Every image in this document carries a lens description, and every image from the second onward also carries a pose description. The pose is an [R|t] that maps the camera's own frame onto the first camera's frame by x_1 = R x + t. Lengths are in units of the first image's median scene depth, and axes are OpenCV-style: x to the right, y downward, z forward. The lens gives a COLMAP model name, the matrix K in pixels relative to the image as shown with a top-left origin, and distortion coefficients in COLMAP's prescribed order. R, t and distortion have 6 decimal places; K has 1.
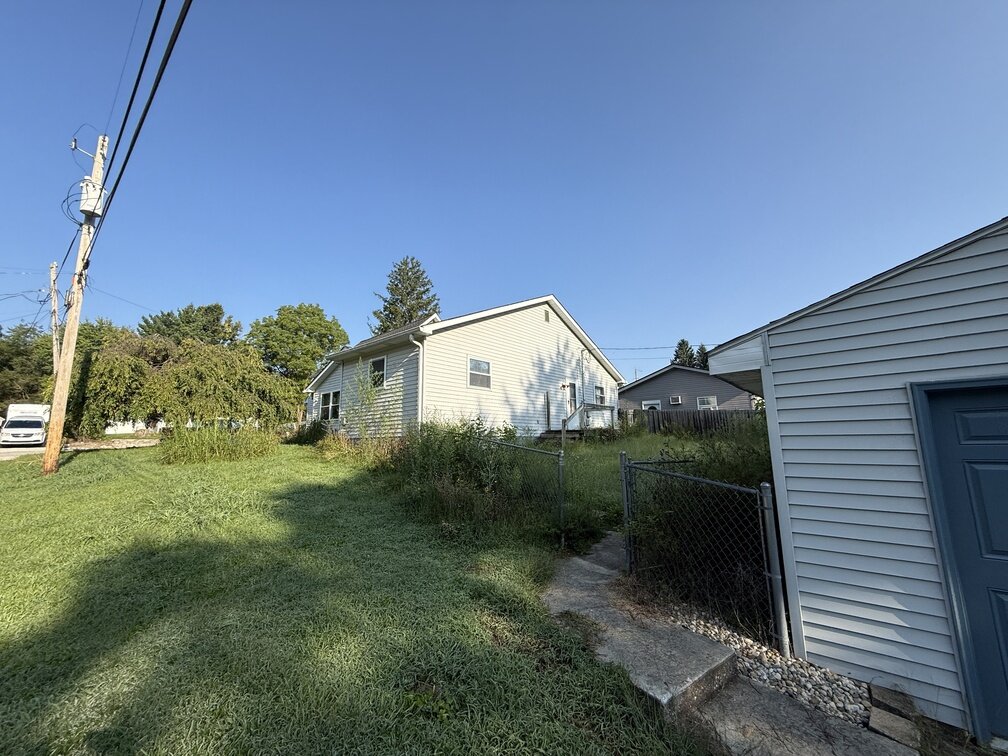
lens RADIAL K [[400.7, 0, 502.0], [0, 400.7, 379.4], [0, 0, 1]] dist [0.002048, -0.000483]
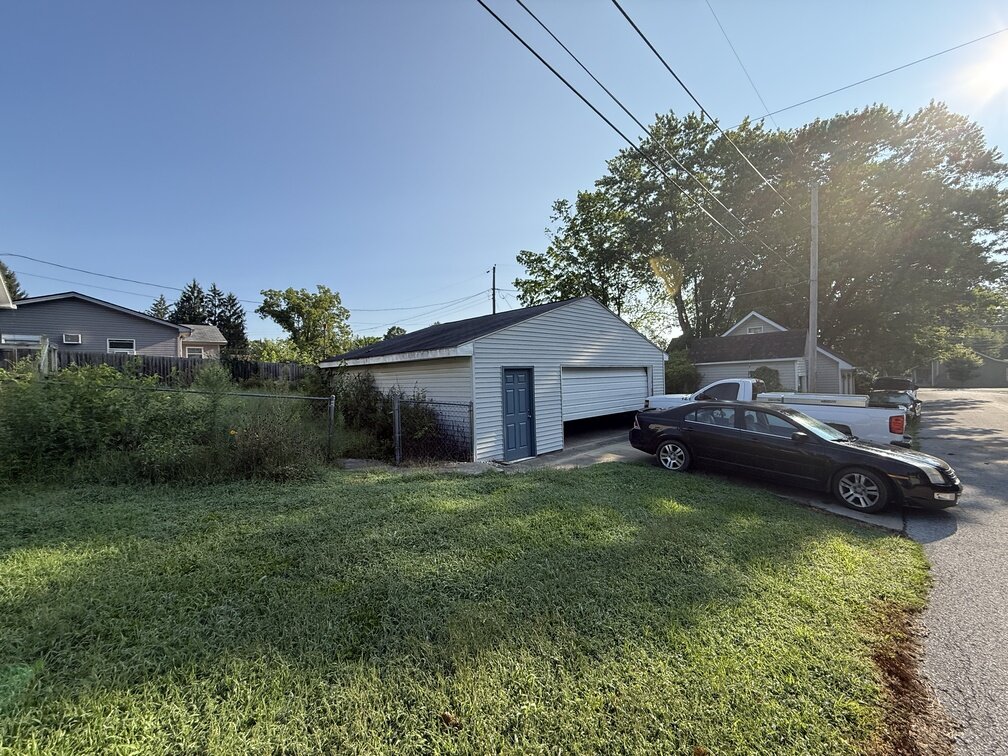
lens RADIAL K [[400.7, 0, 502.0], [0, 400.7, 379.4], [0, 0, 1]] dist [0.002048, -0.000483]
pose [[0.095838, -0.000527, 0.995397, -0.562886], [-0.141172, 0.989884, 0.014117, 0.018228], [-0.985335, -0.141875, 0.094794, 0.180277]]
